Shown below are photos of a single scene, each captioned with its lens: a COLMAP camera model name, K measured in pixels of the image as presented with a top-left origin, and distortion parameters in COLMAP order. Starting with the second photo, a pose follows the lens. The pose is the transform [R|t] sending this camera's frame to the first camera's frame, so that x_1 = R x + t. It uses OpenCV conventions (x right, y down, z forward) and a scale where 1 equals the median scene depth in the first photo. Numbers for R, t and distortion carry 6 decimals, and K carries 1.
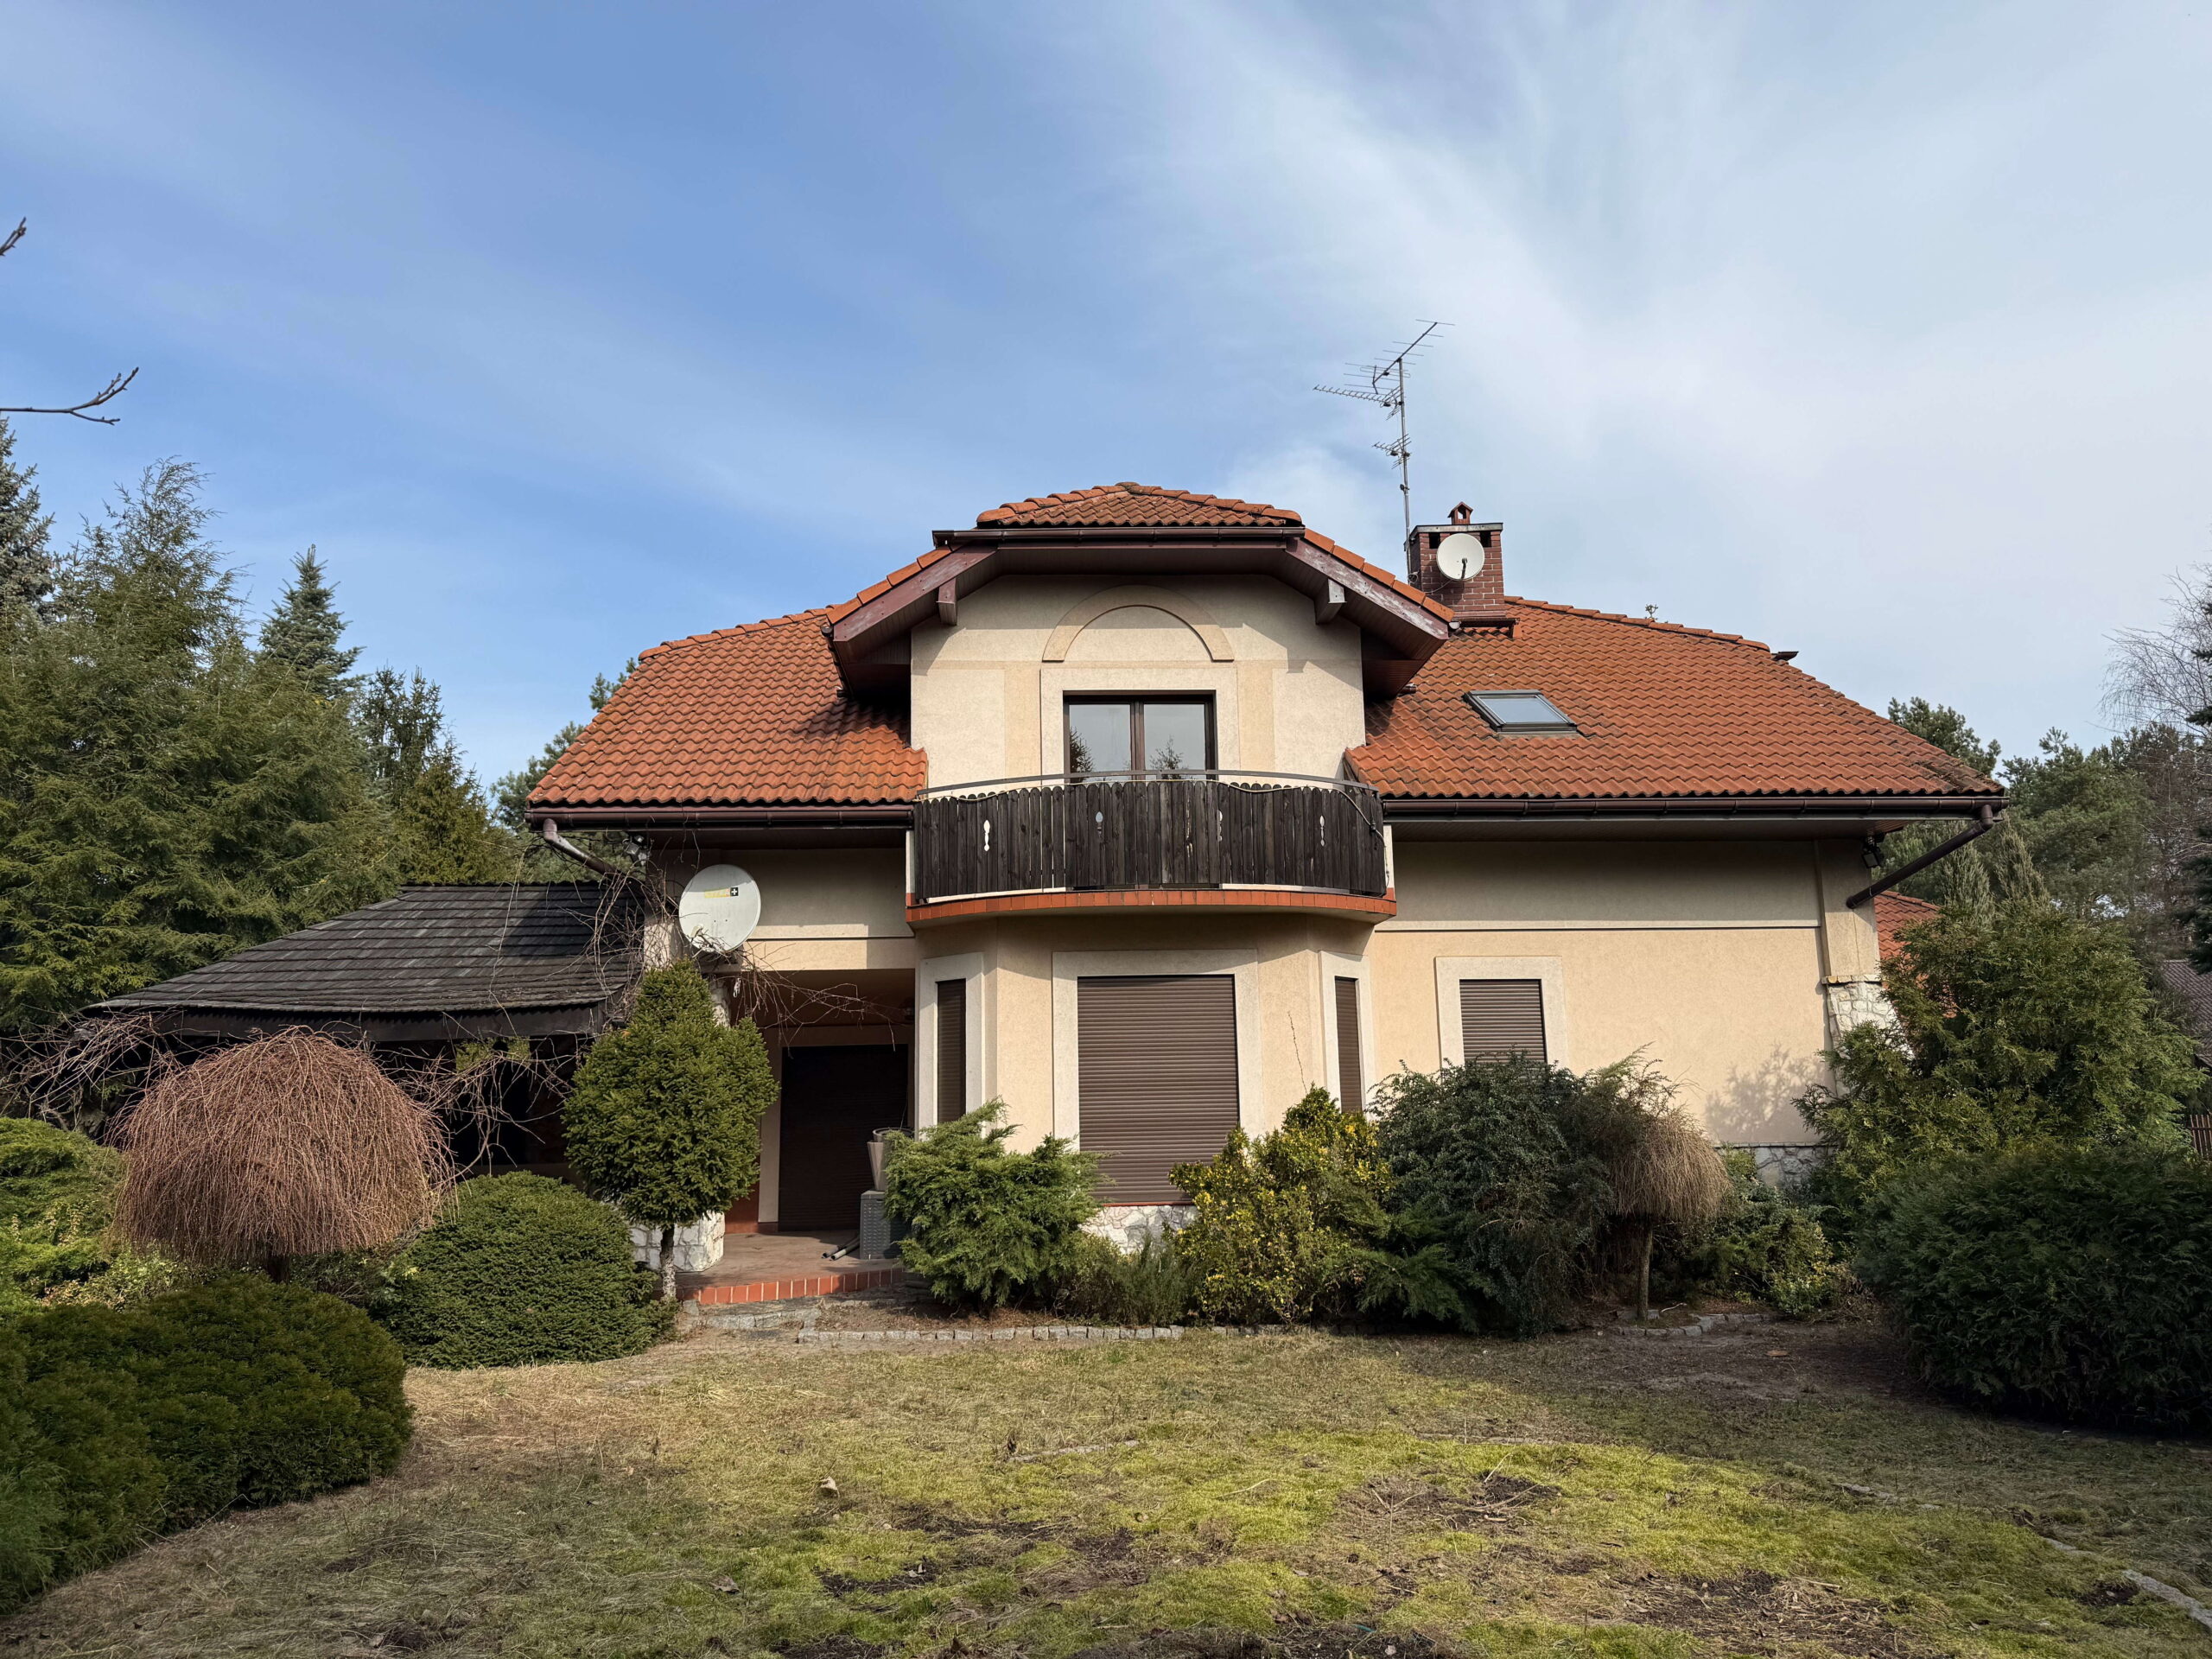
lens RADIAL K [[1513.3, 0, 1106.0], [0, 1513.3, 829.5], [0, 0, 1]] dist [0.002508, 0.000202]
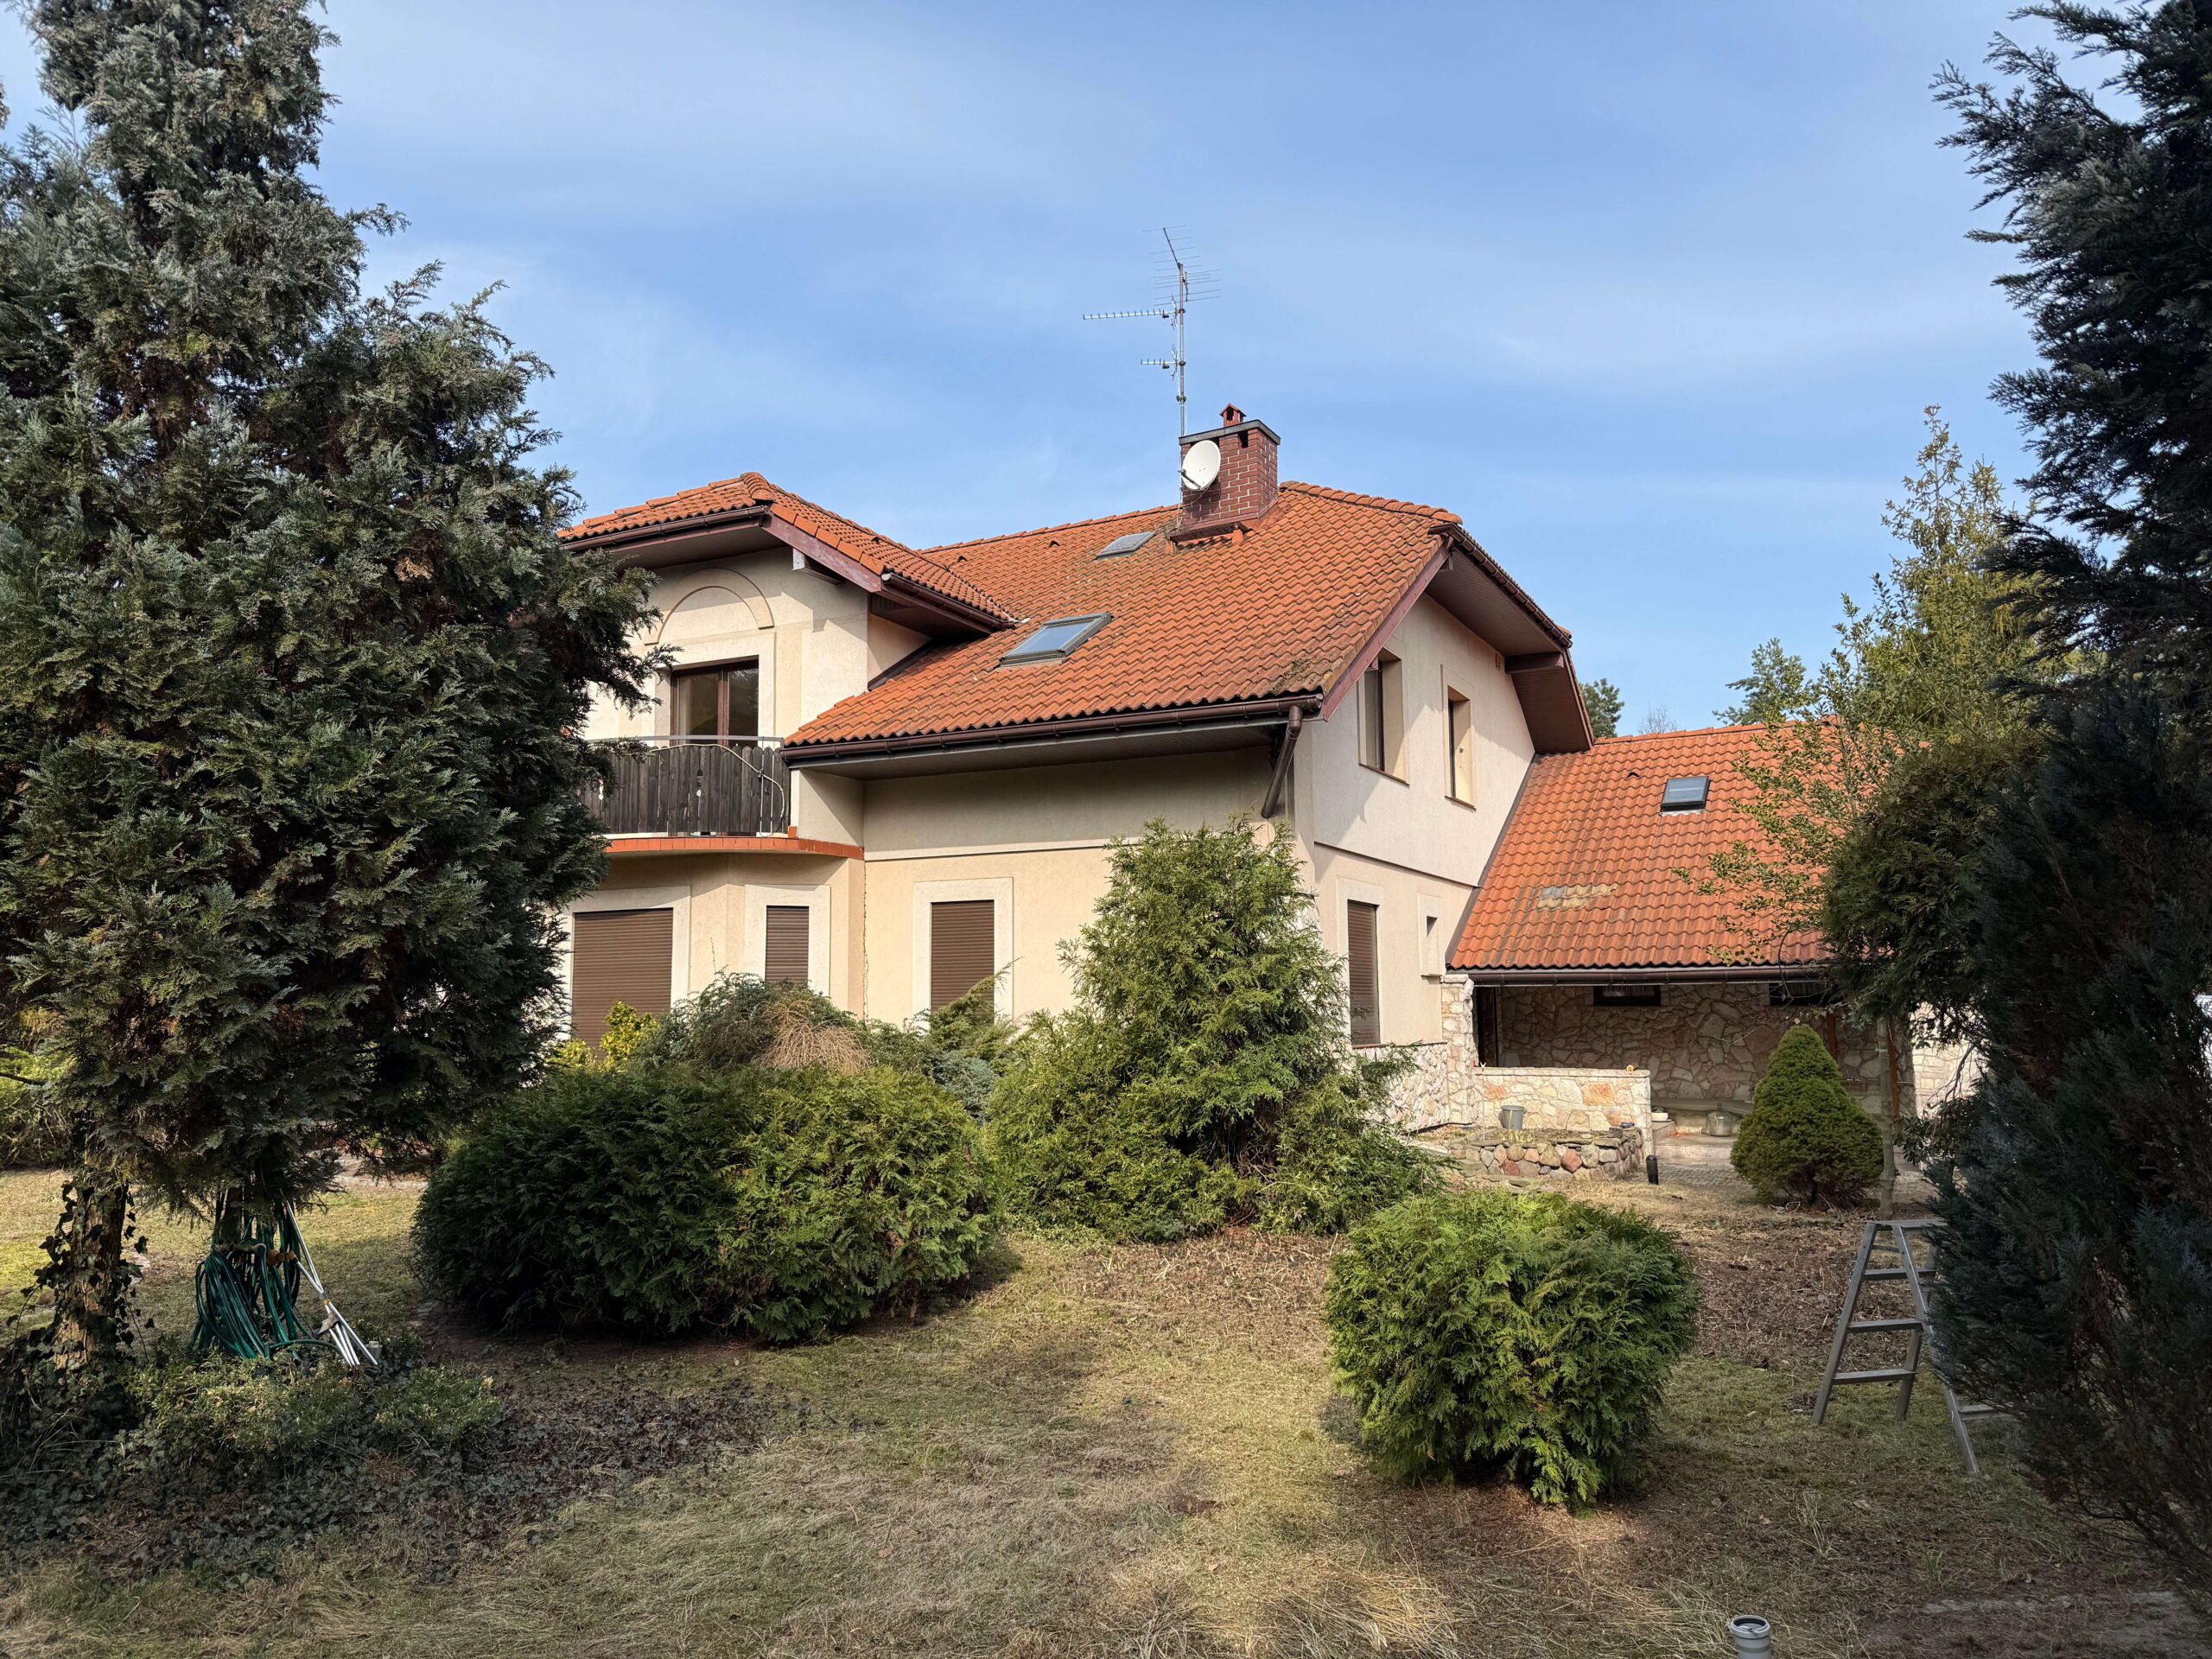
lens RADIAL K [[1555.1, 0, 1106.0], [0, 1555.1, 829.5], [0, 0, 1]] dist [0.068626, 0.000269]
pose [[0.884696, -0.049211, -0.463564, 0.871390], [0.079194, 0.995824, 0.045424, 0.006174], [0.459393, -0.076898, 0.884898, 0.074128]]
